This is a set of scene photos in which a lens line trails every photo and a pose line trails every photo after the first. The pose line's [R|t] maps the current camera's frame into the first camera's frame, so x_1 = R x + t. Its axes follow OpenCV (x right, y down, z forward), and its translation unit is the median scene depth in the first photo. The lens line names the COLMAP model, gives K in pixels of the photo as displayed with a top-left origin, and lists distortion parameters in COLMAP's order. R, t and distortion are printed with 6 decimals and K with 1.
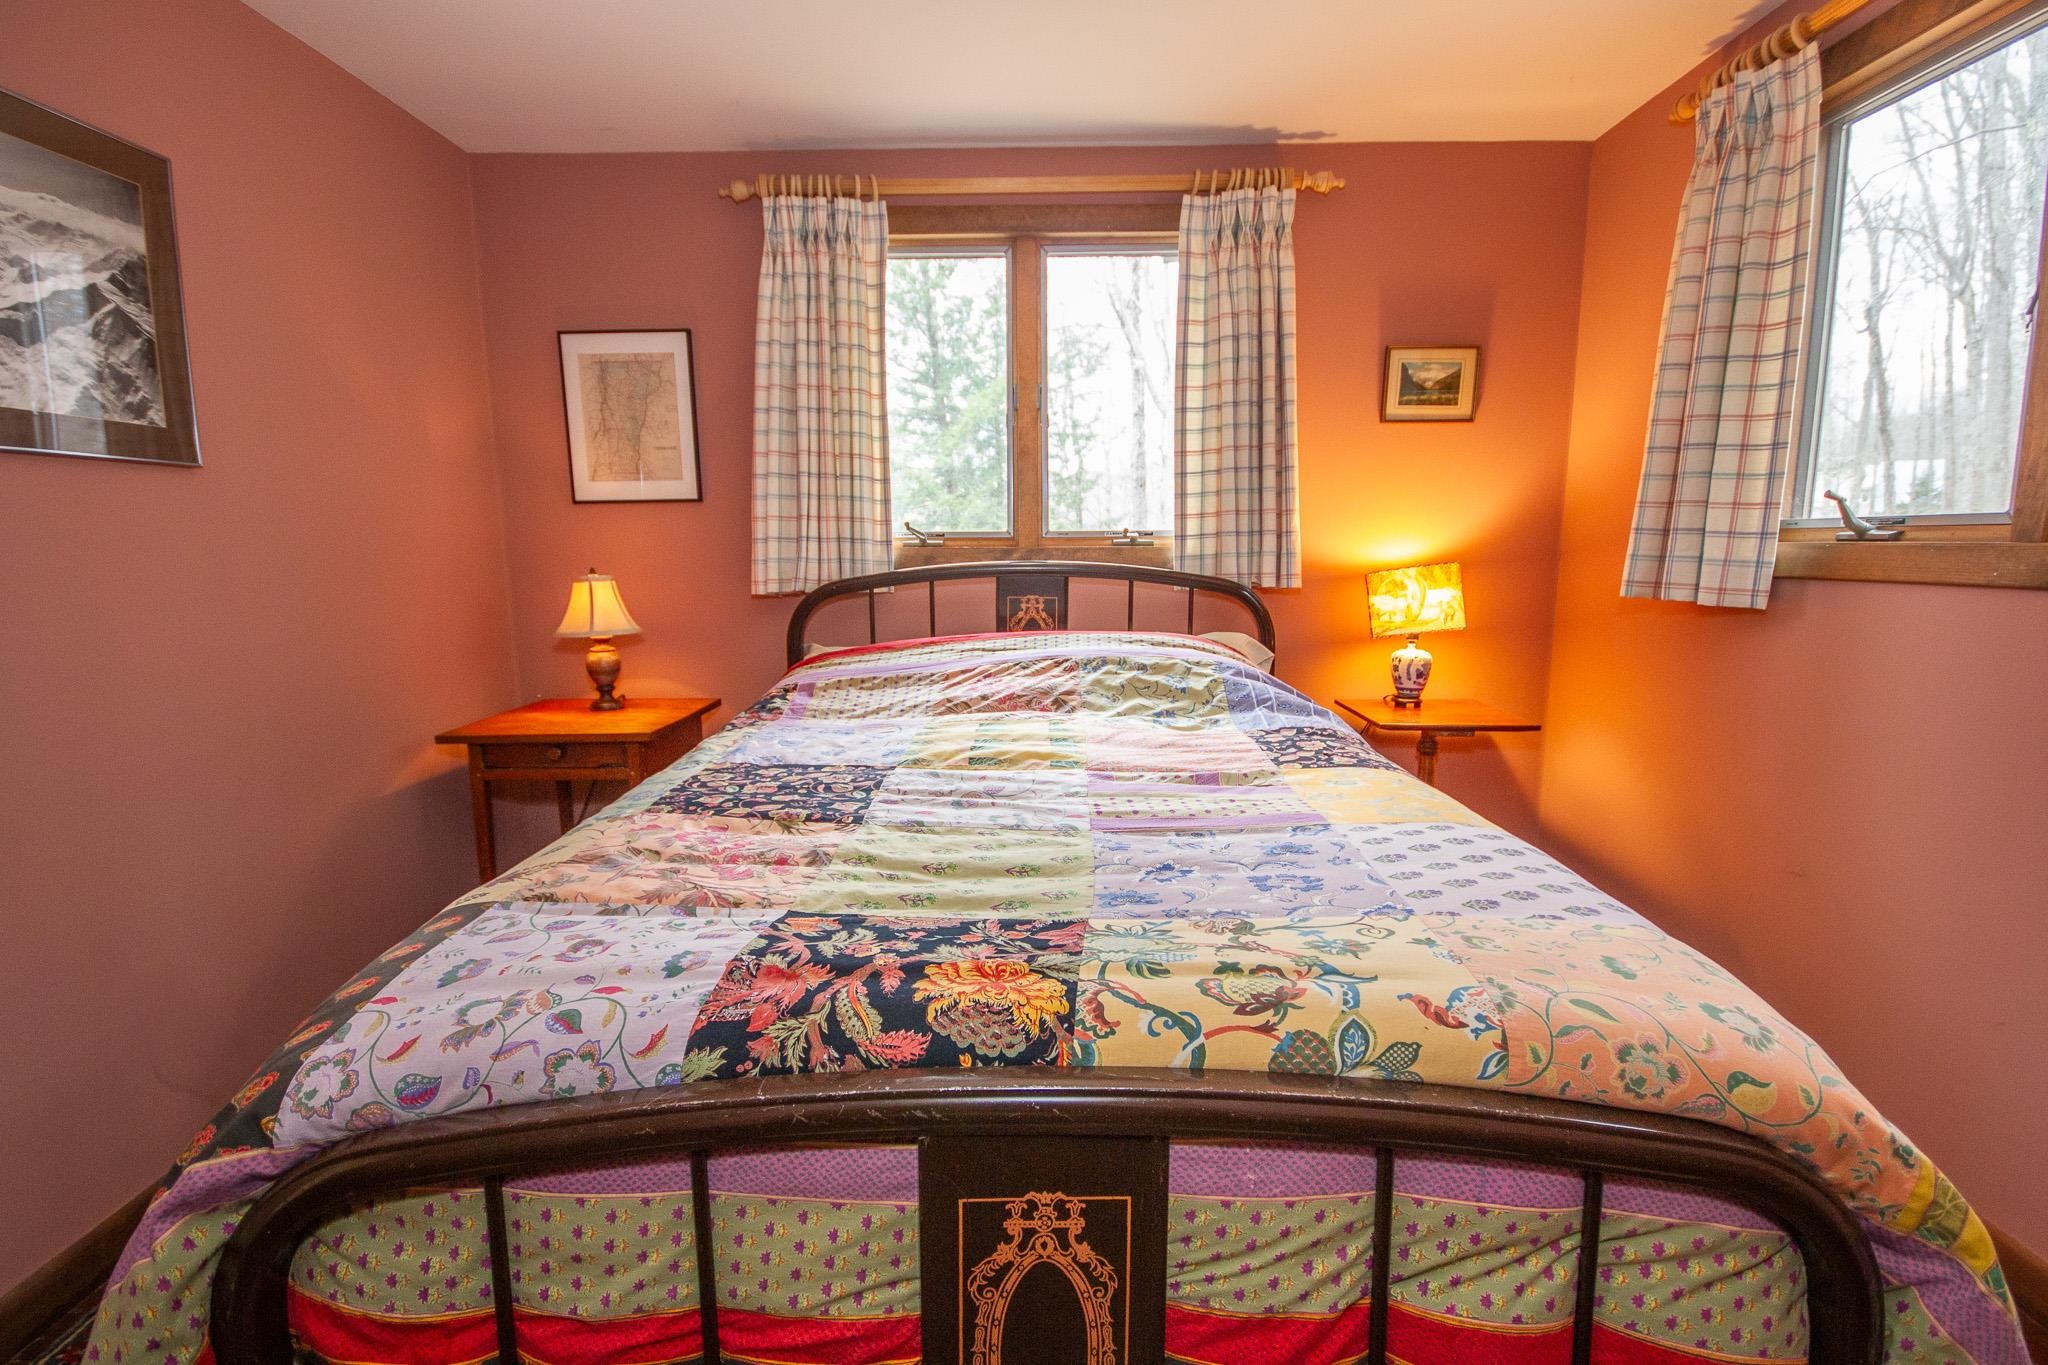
lens RADIAL K [[967.6, 0, 1024.0], [0, 967.6, 682.5], [0, 0, 1]] dist [0.017436, -0.012413]
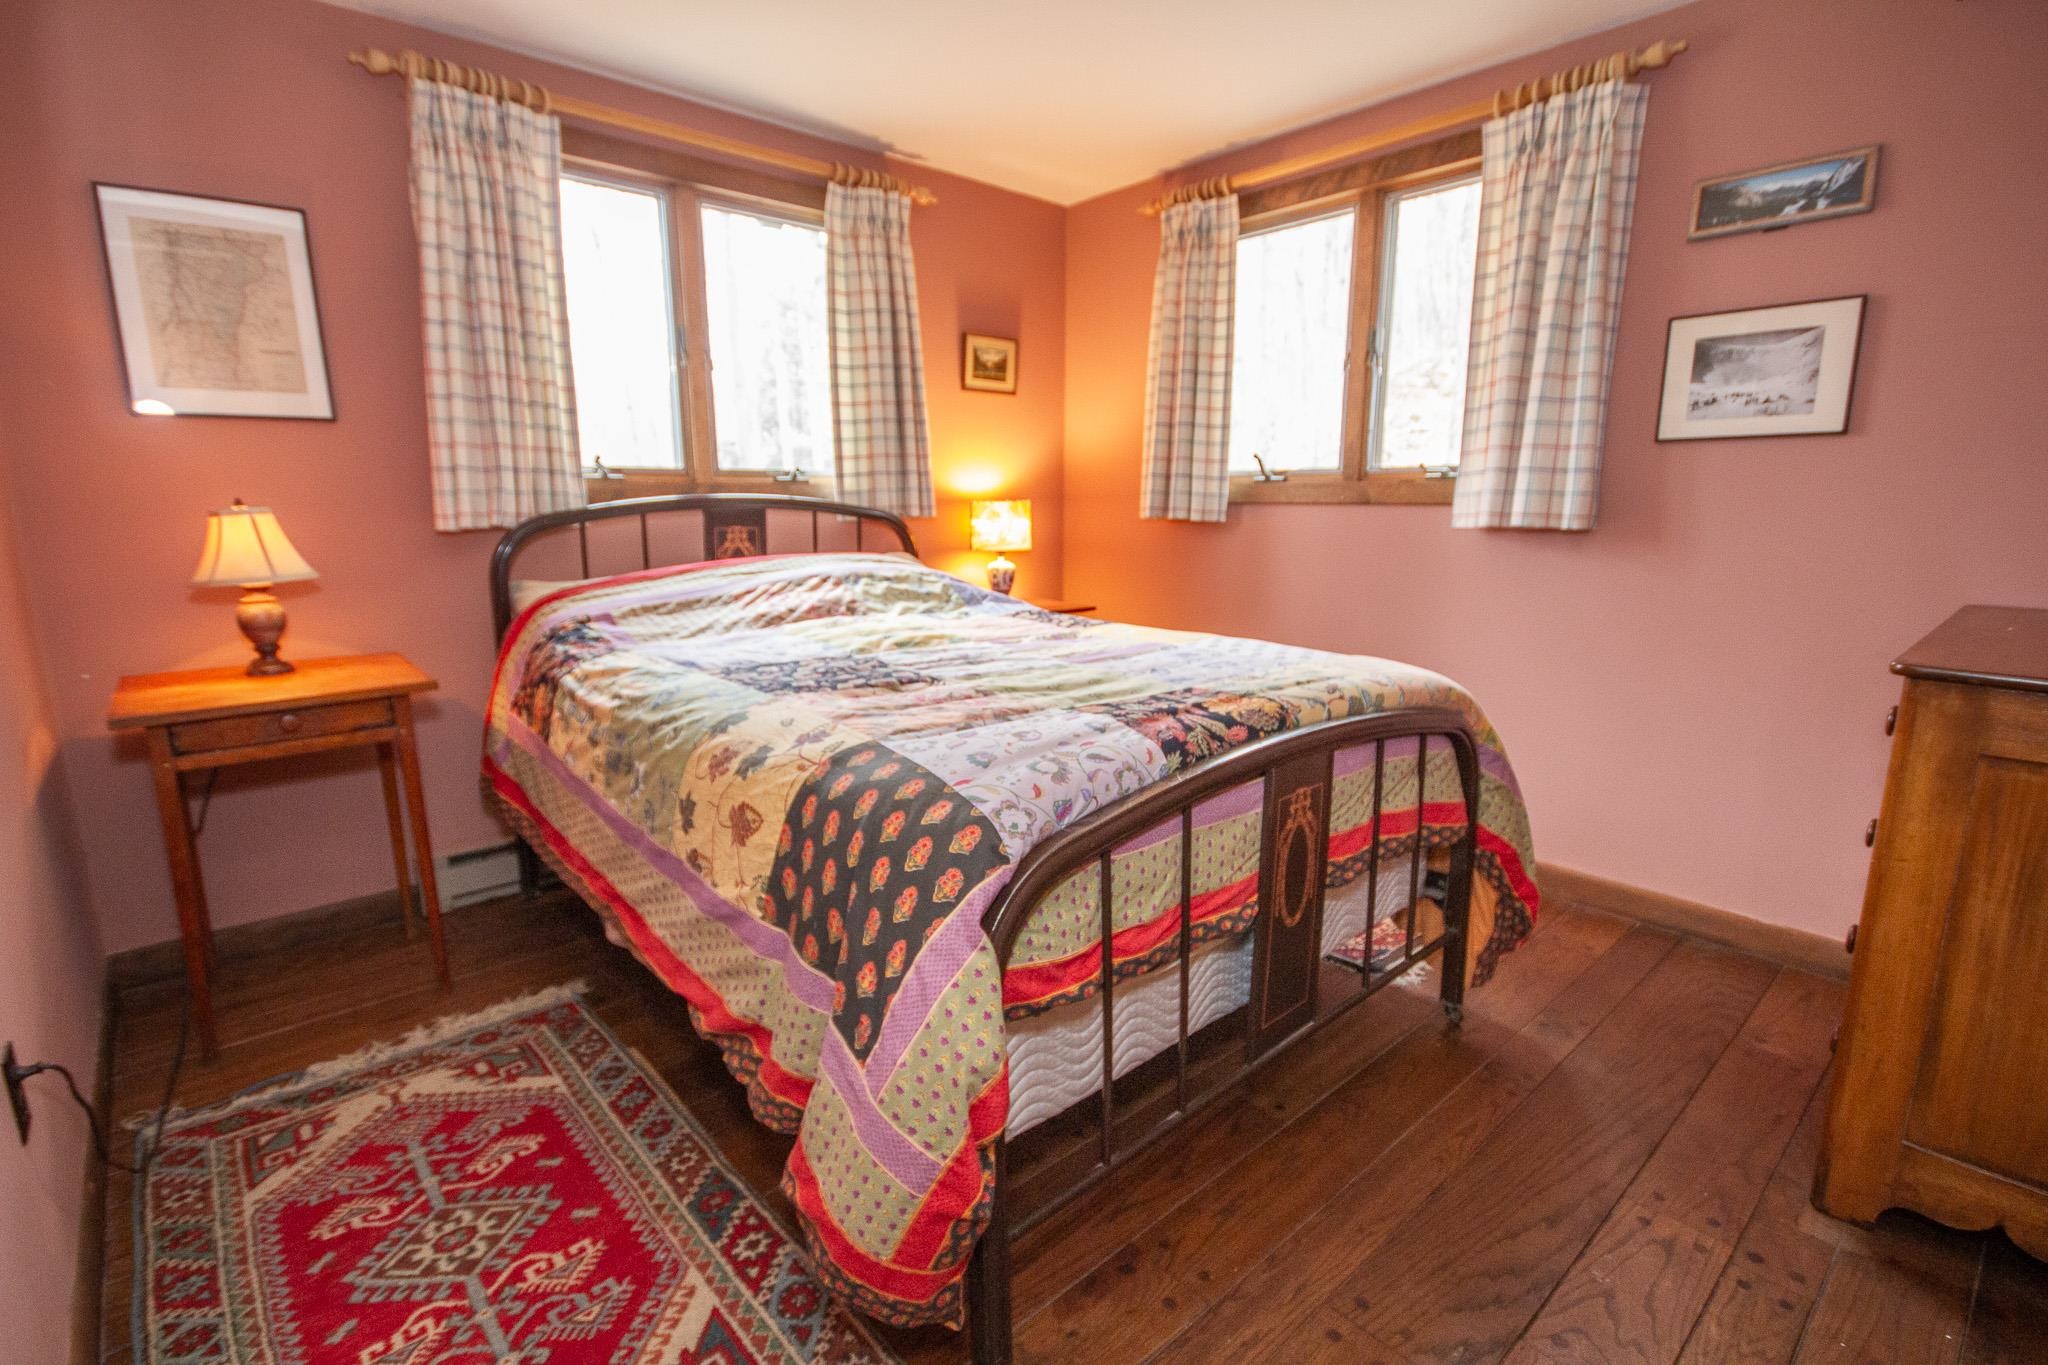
lens RADIAL K [[956.4, 0, 1021.5], [0, 956.4, 692.6], [0, 0, 1]] dist [0.013082, -0.013198]
pose [[0.734881, -0.129866, 0.665646, -0.514576], [0.093039, 0.991520, 0.090728, 0.029225], [-0.671784, -0.004743, 0.740732, -0.022492]]
